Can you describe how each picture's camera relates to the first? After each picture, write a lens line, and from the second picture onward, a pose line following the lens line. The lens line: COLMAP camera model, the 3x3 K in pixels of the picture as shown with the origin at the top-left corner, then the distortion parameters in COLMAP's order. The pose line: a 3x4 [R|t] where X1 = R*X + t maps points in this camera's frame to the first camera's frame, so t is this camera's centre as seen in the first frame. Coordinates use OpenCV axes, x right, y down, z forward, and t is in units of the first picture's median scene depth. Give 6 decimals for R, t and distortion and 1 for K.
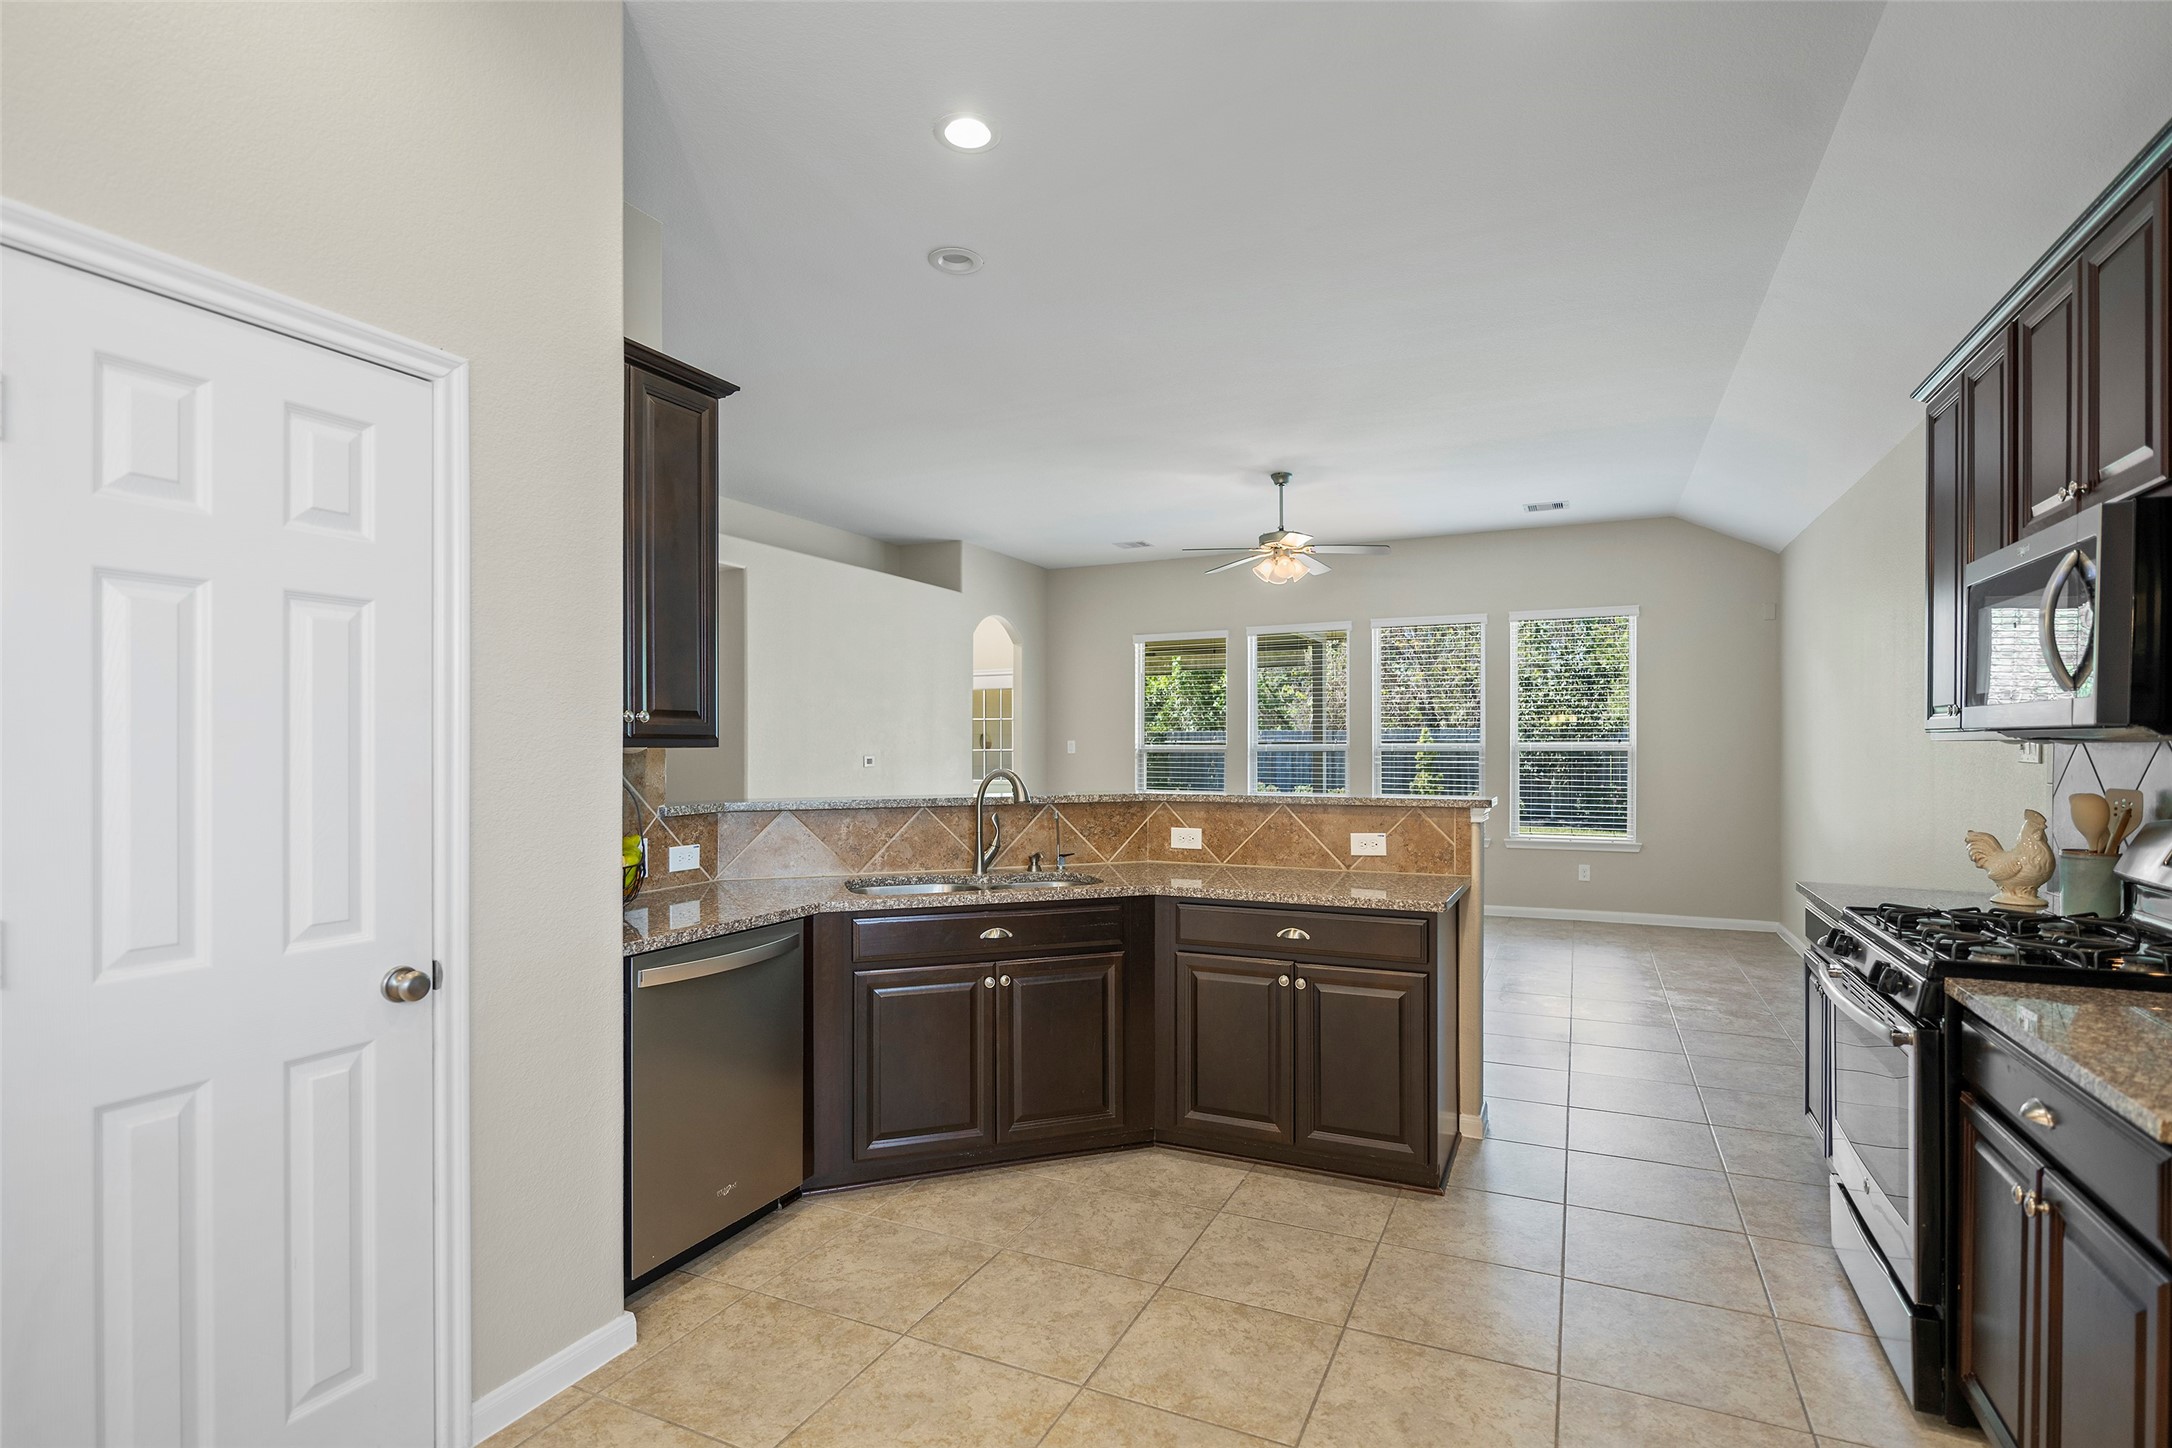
lens RADIAL K [[1050.7, 0, 1079.2], [0, 1050.7, 752.8], [0, 0, 1]] dist [-0.005150, 0.000081]
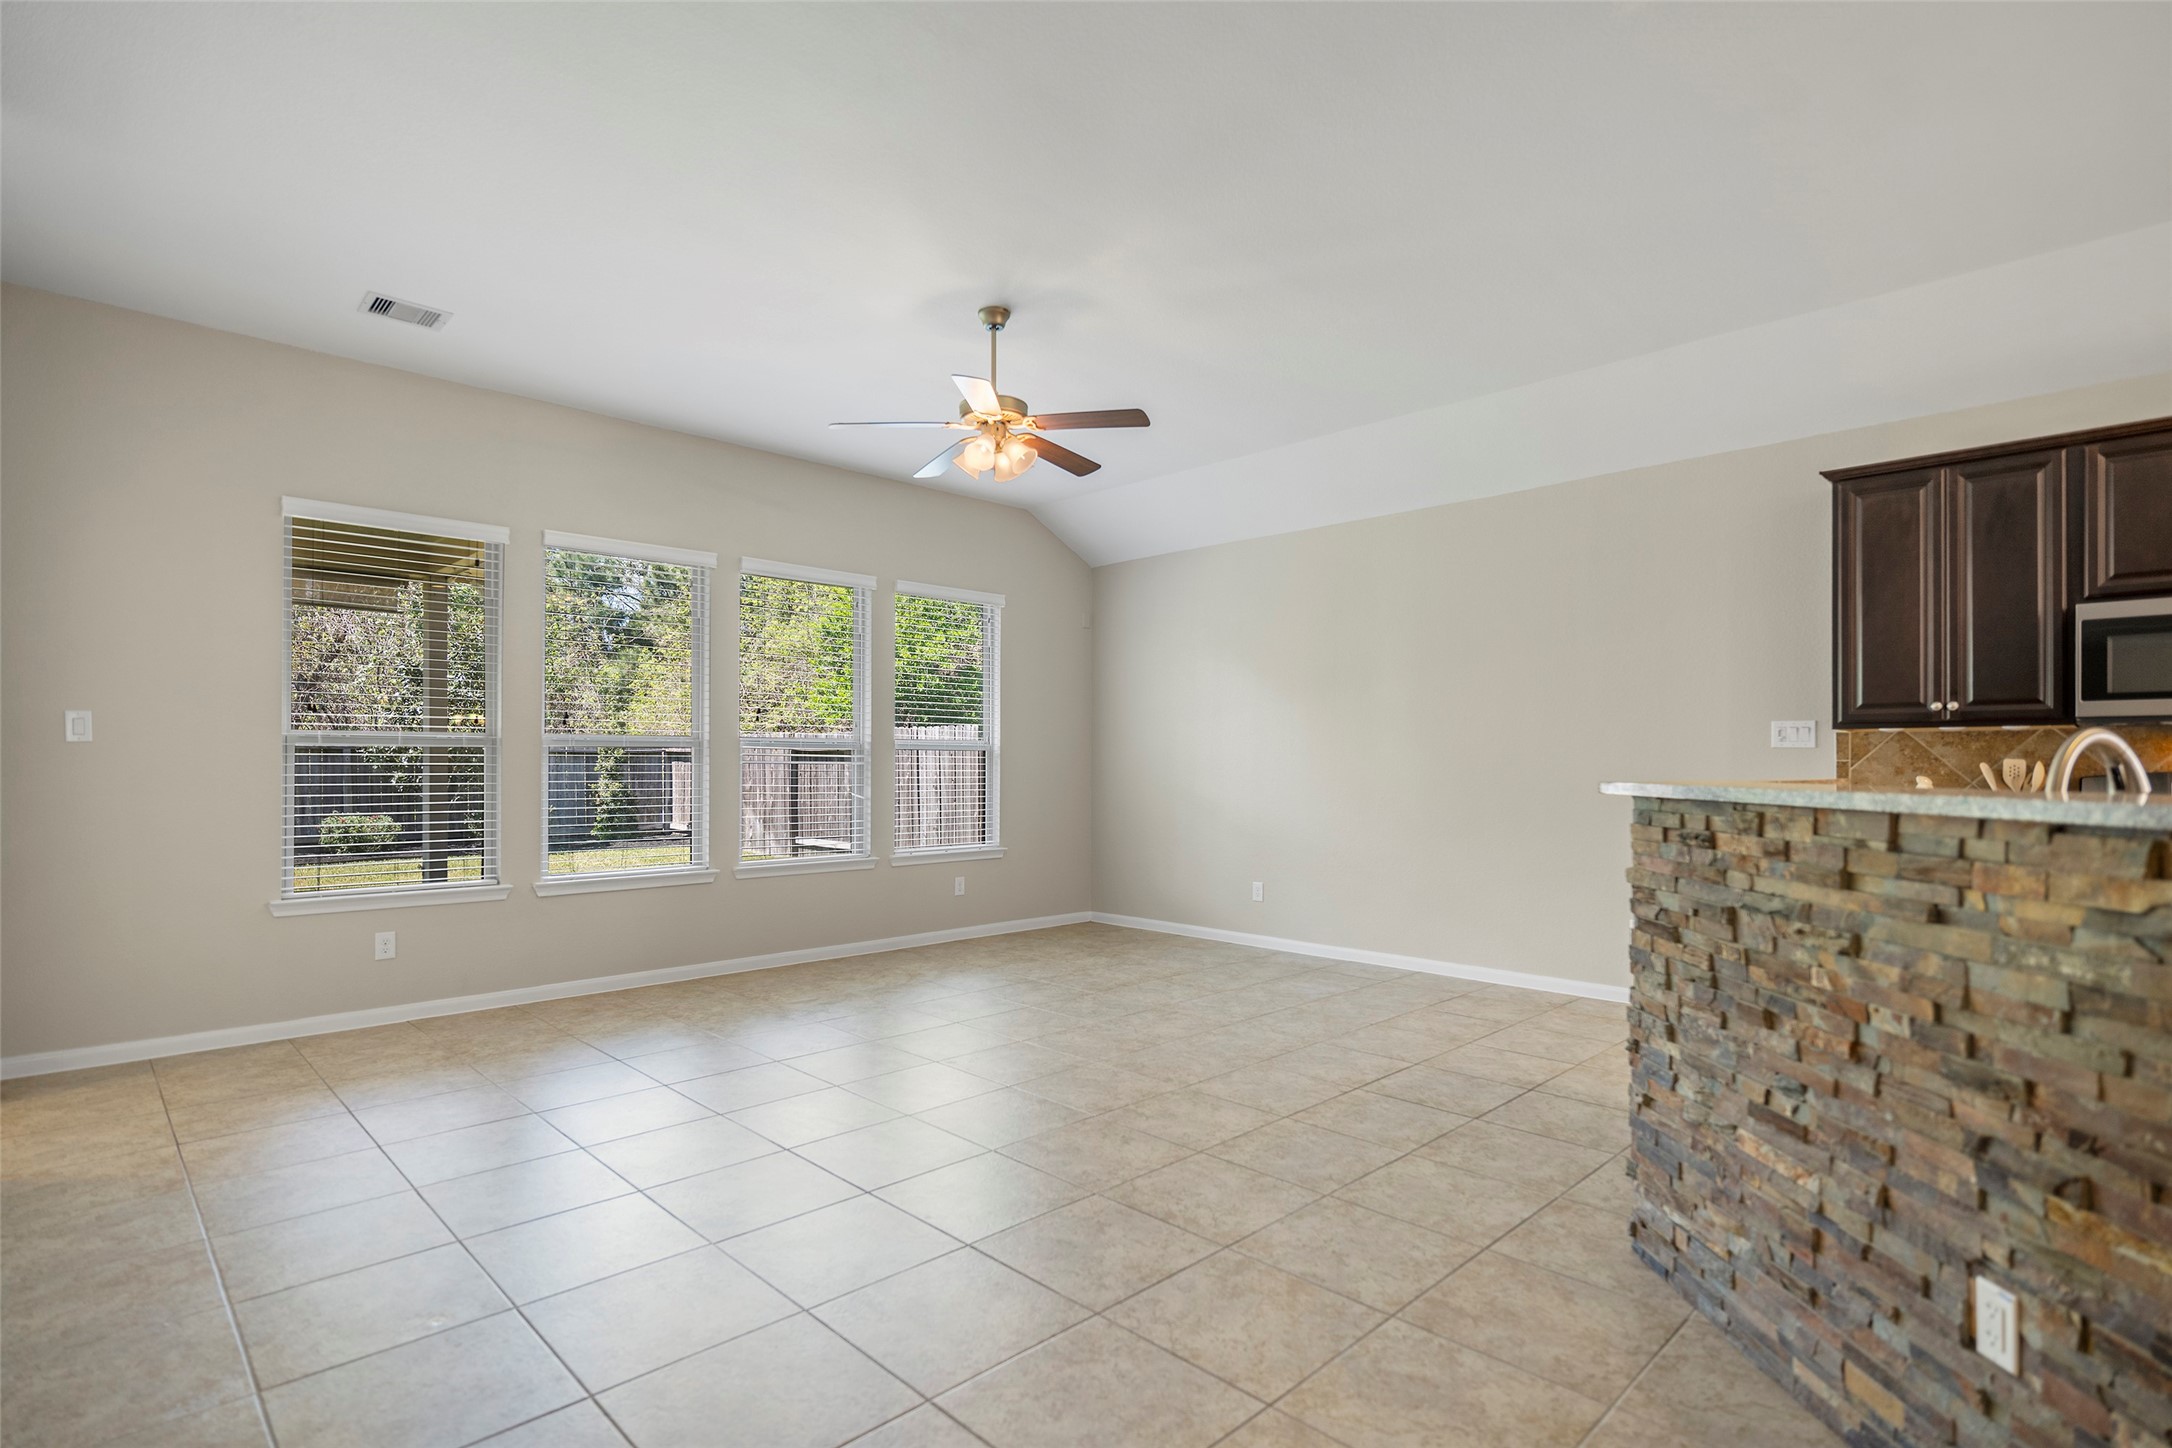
lens RADIAL K [[1050.7, 0, 1119.6], [0, 1050.7, 759.9], [0, 0, 1]] dist [-0.005150, 0.000081]
pose [[0.316407, 0.007057, 0.948597, -0.734679], [0.003235, 0.999958, -0.008518, 0.033441], [-0.948618, 0.005764, 0.316371, 1.317634]]
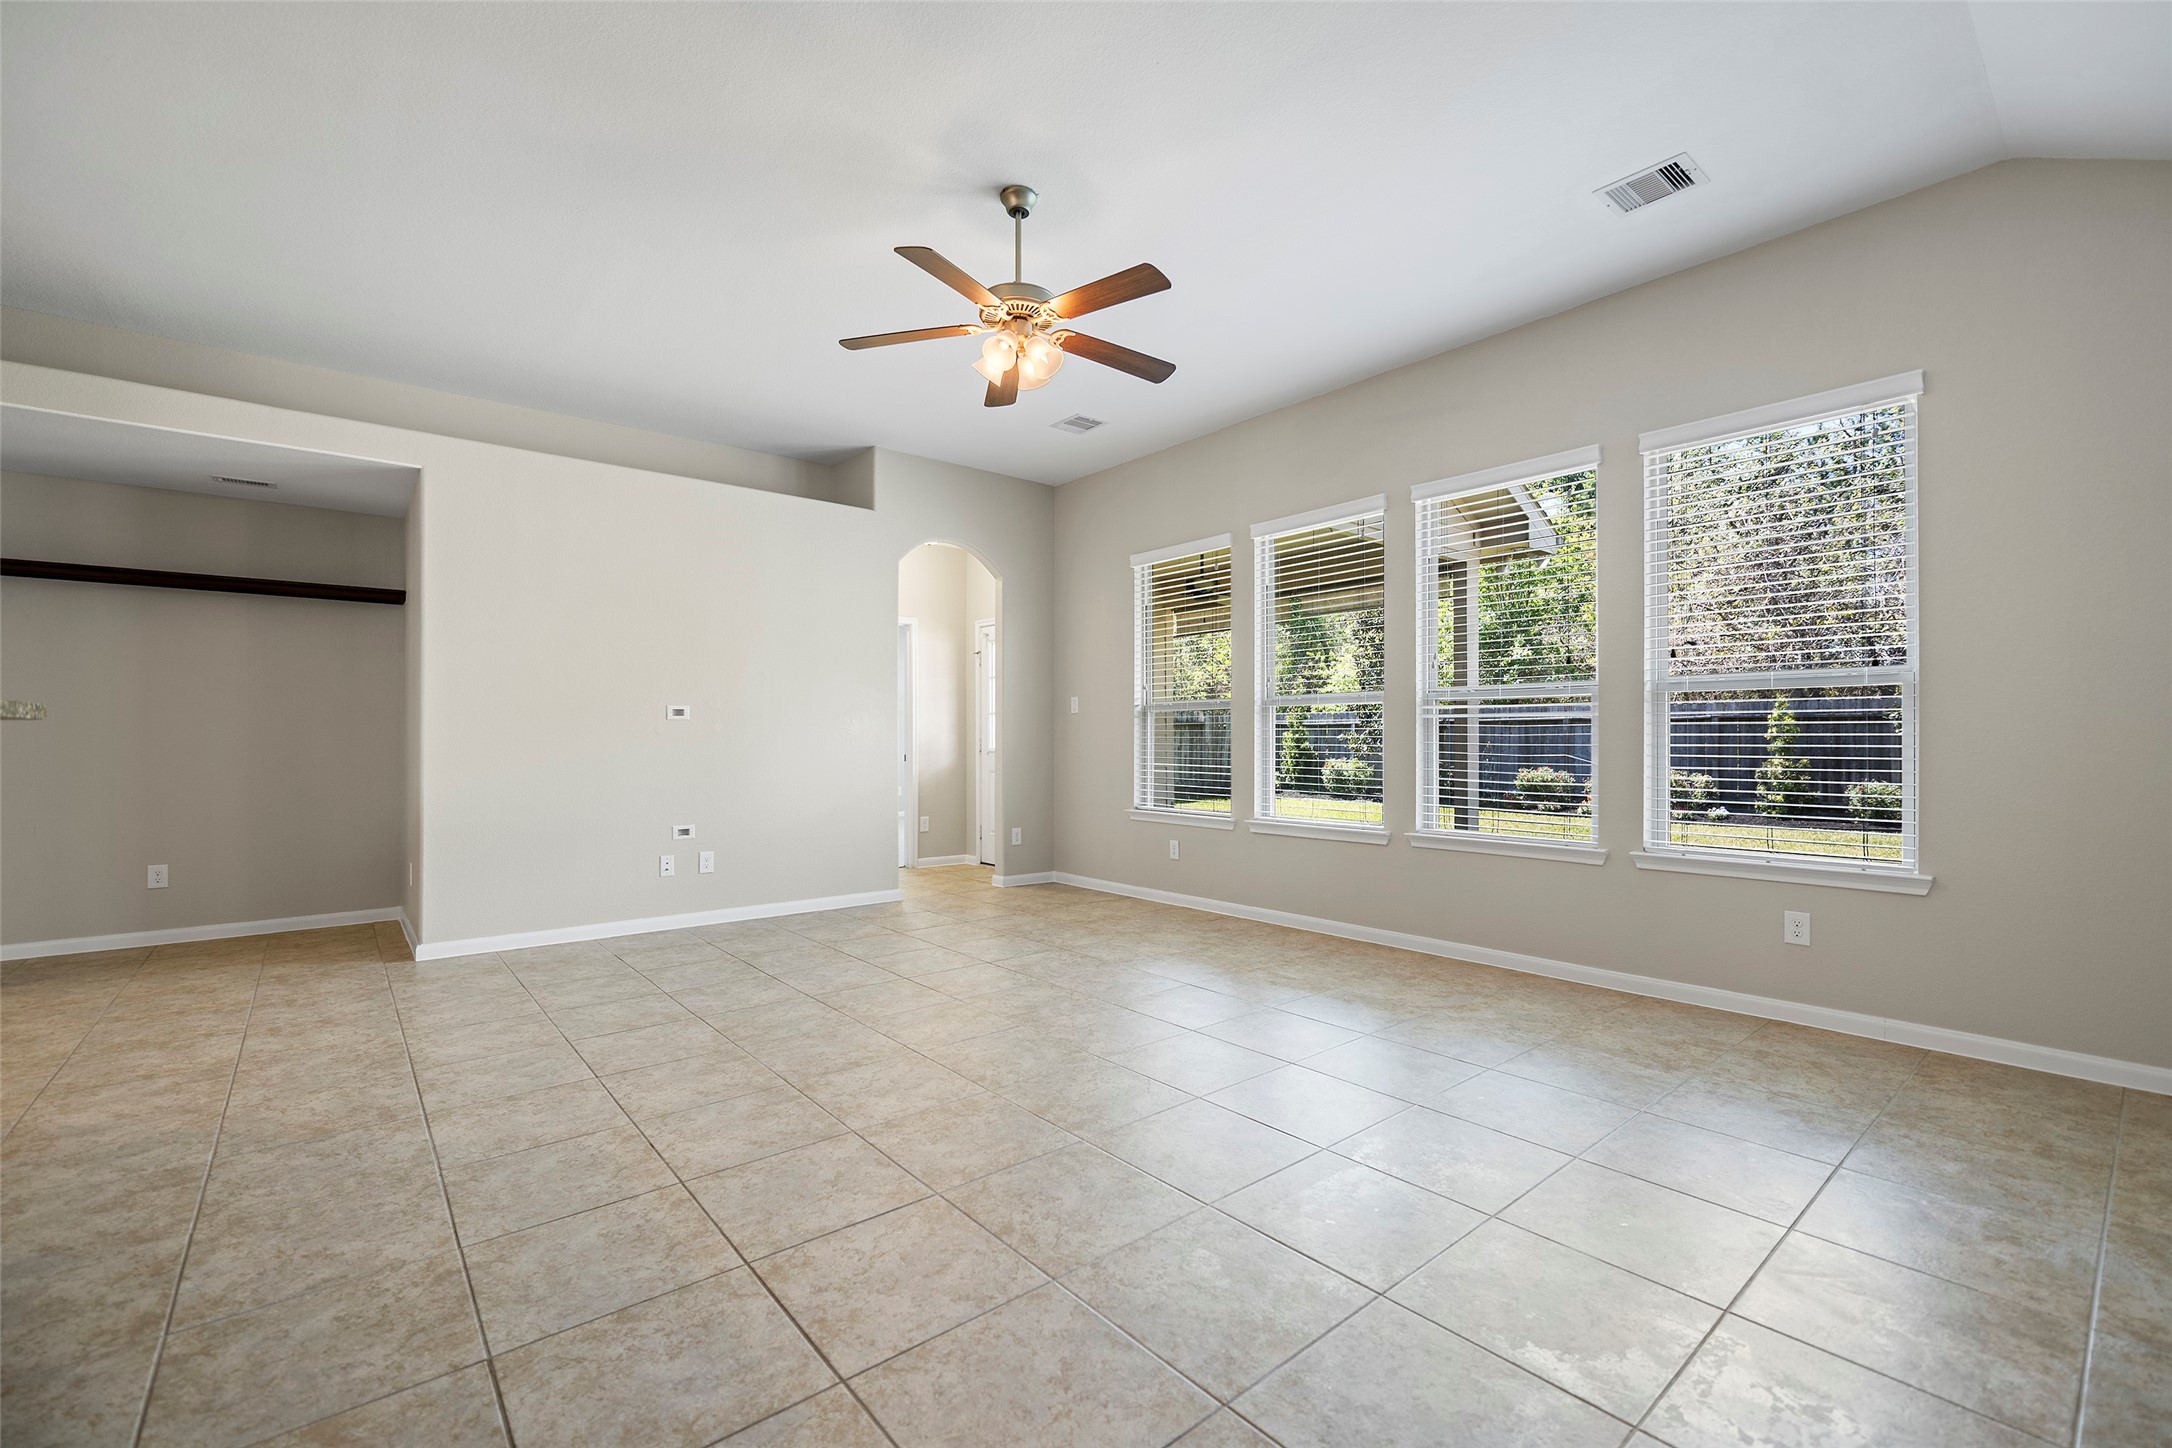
lens RADIAL K [[920.6, 0, 1076.8], [0, 920.6, 731.1], [0, 0, 1]] dist [-0.009922, -0.000551]
pose [[0.908070, -0.001494, -0.418816, 0.778825], [-0.003976, 0.999918, -0.012189, 0.060593], [0.418800, 0.012733, 0.907989, 1.021315]]
